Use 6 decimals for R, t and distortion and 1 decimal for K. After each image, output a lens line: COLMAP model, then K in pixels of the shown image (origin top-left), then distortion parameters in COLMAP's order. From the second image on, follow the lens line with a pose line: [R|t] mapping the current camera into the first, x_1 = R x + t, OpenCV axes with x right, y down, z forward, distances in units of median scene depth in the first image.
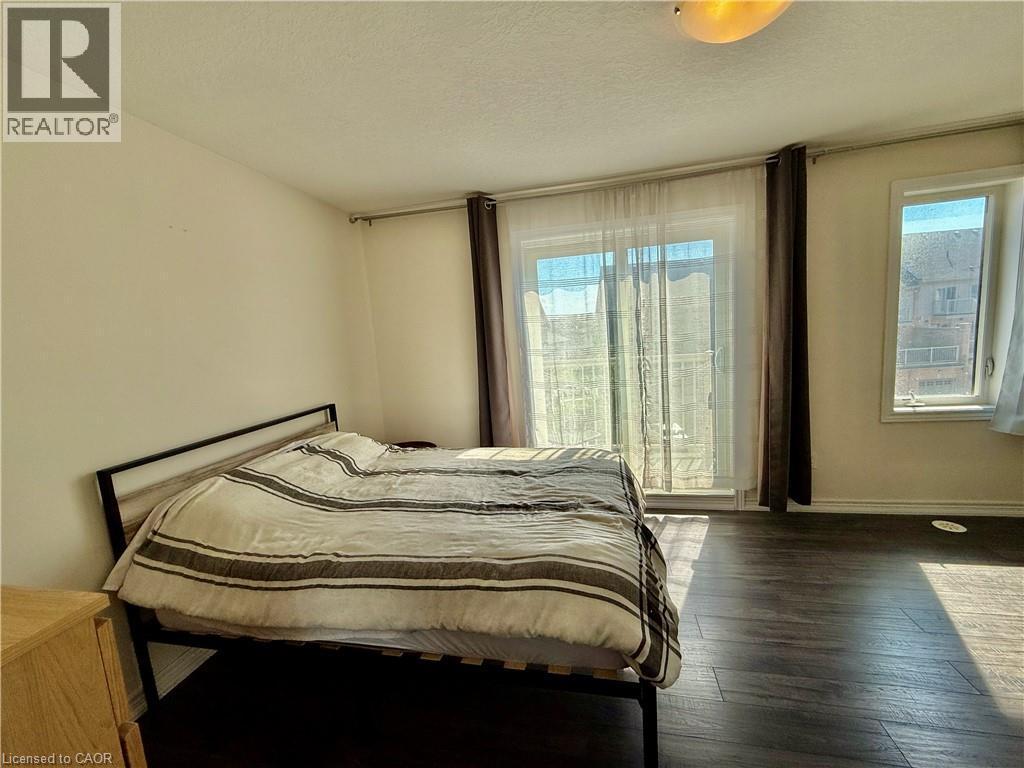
lens RADIAL K [[407.2, 0, 512.3], [0, 407.2, 386.9], [0, 0, 1]] dist [-0.000696, 0.000097]
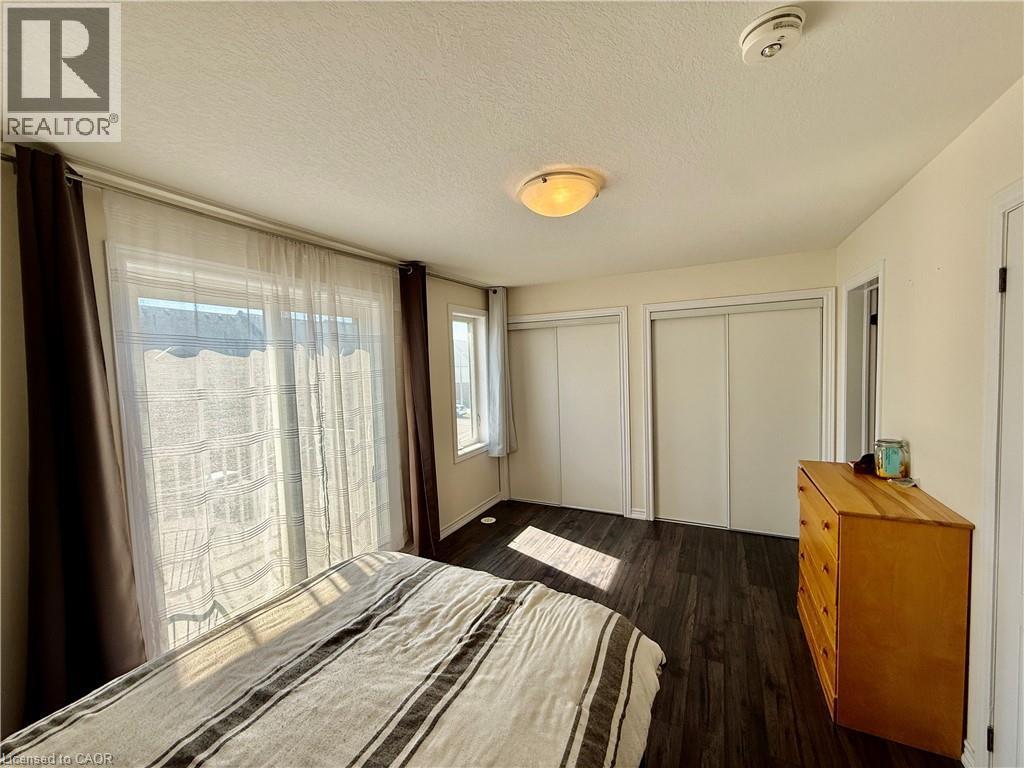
lens RADIAL K [[407.2, 0, 512.3], [0, 407.2, 386.9], [0, 0, 1]] dist [-0.000696, 0.000097]
pose [[0.255787, 0.004802, 0.966721, -0.455337], [0.142174, 0.988928, -0.042530, -0.094057], [-0.956222, 0.148322, 0.252272, 0.412317]]
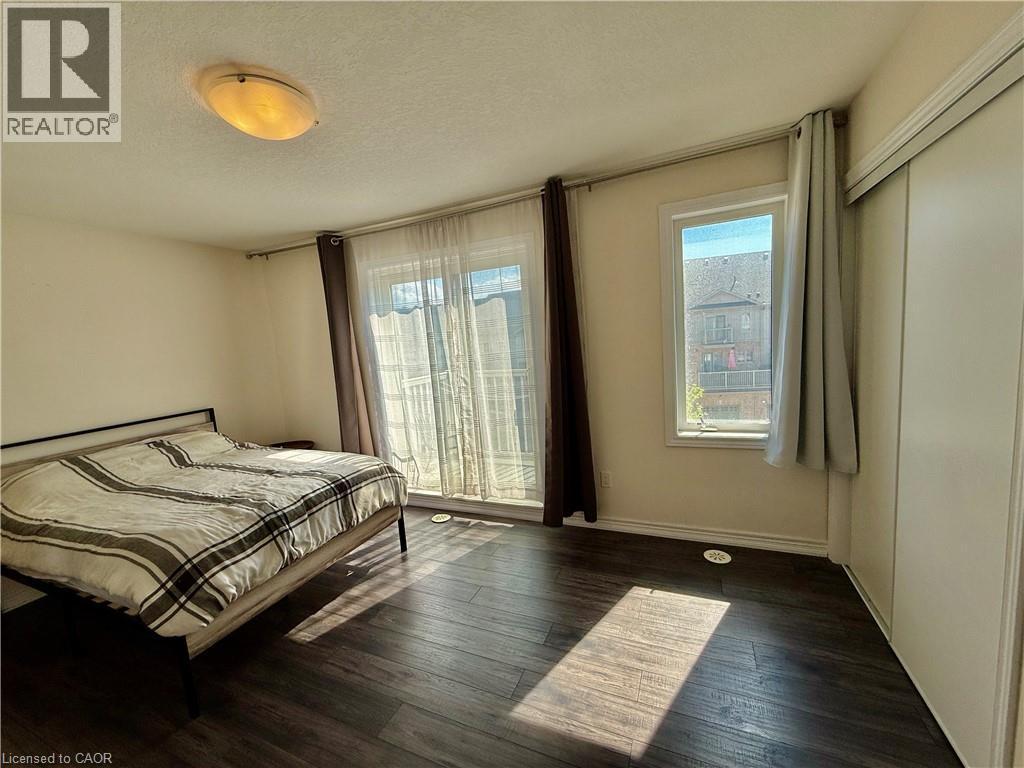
lens RADIAL K [[407.2, 0, 512.3], [0, 407.2, 386.9], [0, 0, 1]] dist [-0.000696, 0.000097]
pose [[0.980718, 0.023717, -0.193982, 0.743102], [-0.022952, 0.999717, 0.006188, -0.055270], [0.194074, -0.001617, 0.980985, -0.047142]]
